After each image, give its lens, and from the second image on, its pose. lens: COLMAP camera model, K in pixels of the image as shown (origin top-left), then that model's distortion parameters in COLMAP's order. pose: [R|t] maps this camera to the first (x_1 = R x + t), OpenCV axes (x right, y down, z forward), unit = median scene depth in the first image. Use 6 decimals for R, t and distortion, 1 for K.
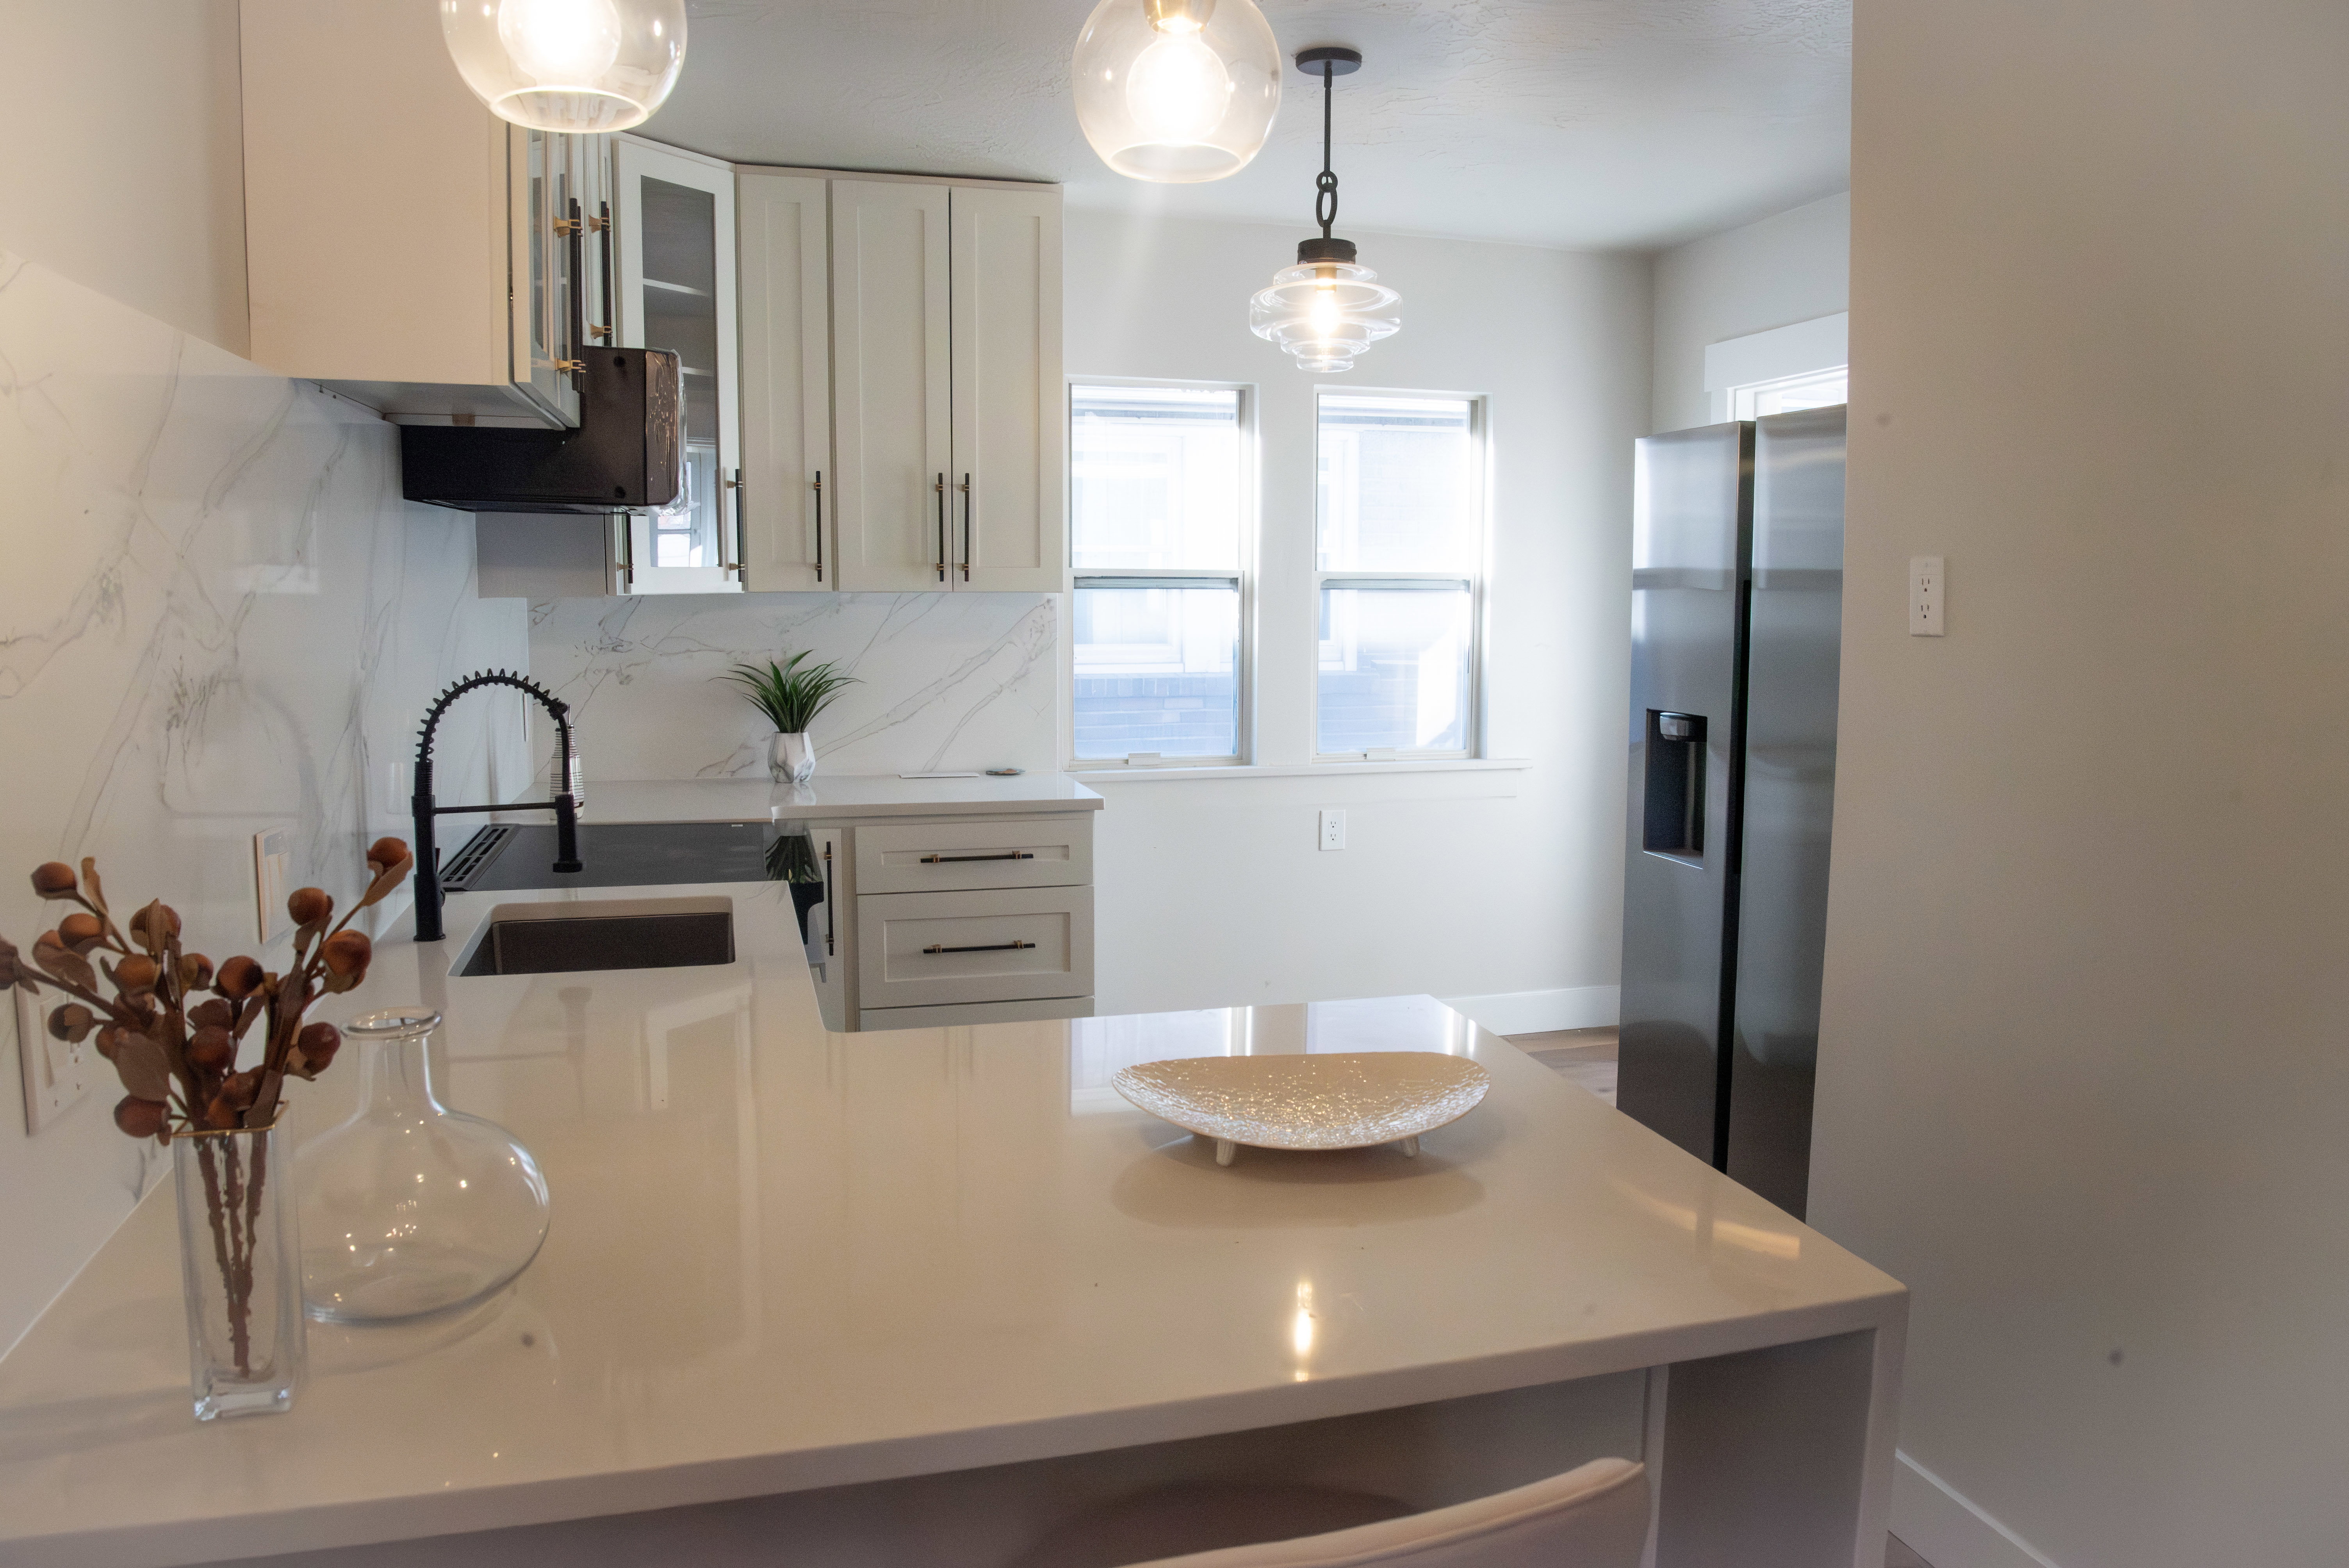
lens RADIAL K [[1628.3, 0, 1186.4], [0, 1628.3, 800.5], [0, 0, 1]] dist [-0.084890, 0.042832]
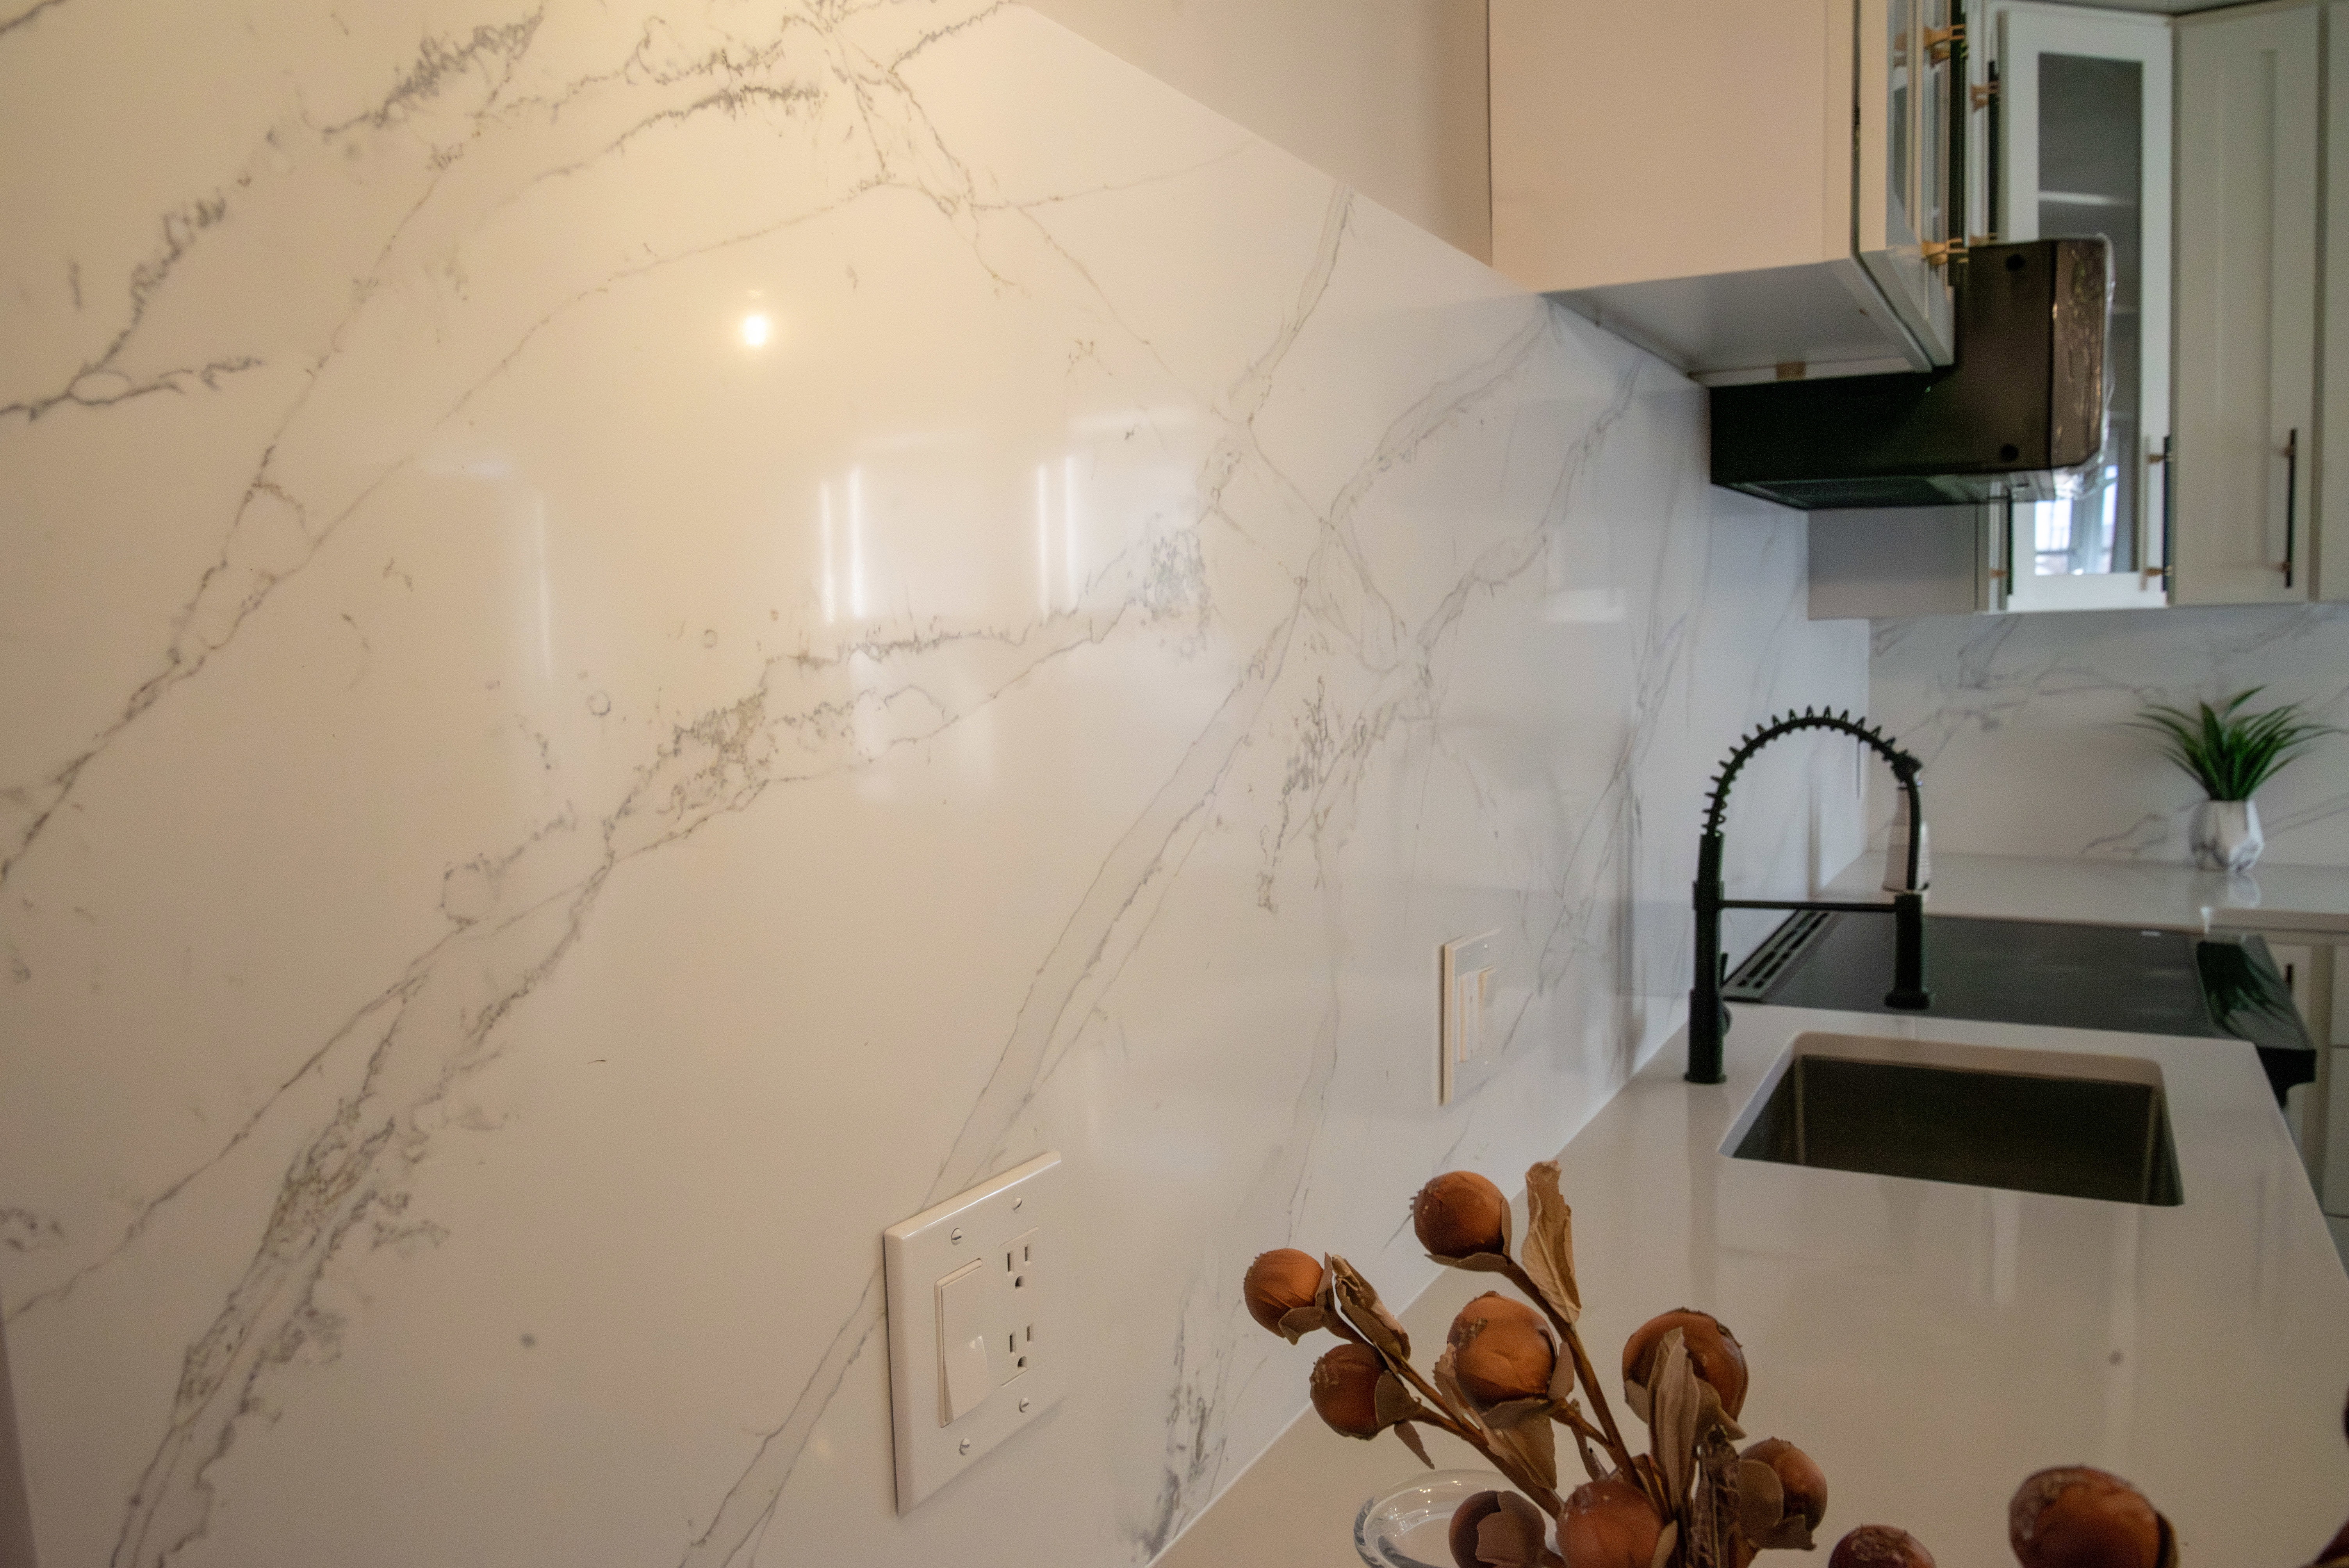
lens RADIAL K [[1628.3, 0, 1186.4], [0, 1628.3, 800.5], [0, 0, 1]] dist [-0.084890, 0.042832]
pose [[0.704657, 0.040582, -0.708387, -0.096156], [-0.059412, 0.998232, -0.001913, -0.017859], [0.707057, 0.043435, 0.705822, 0.237416]]
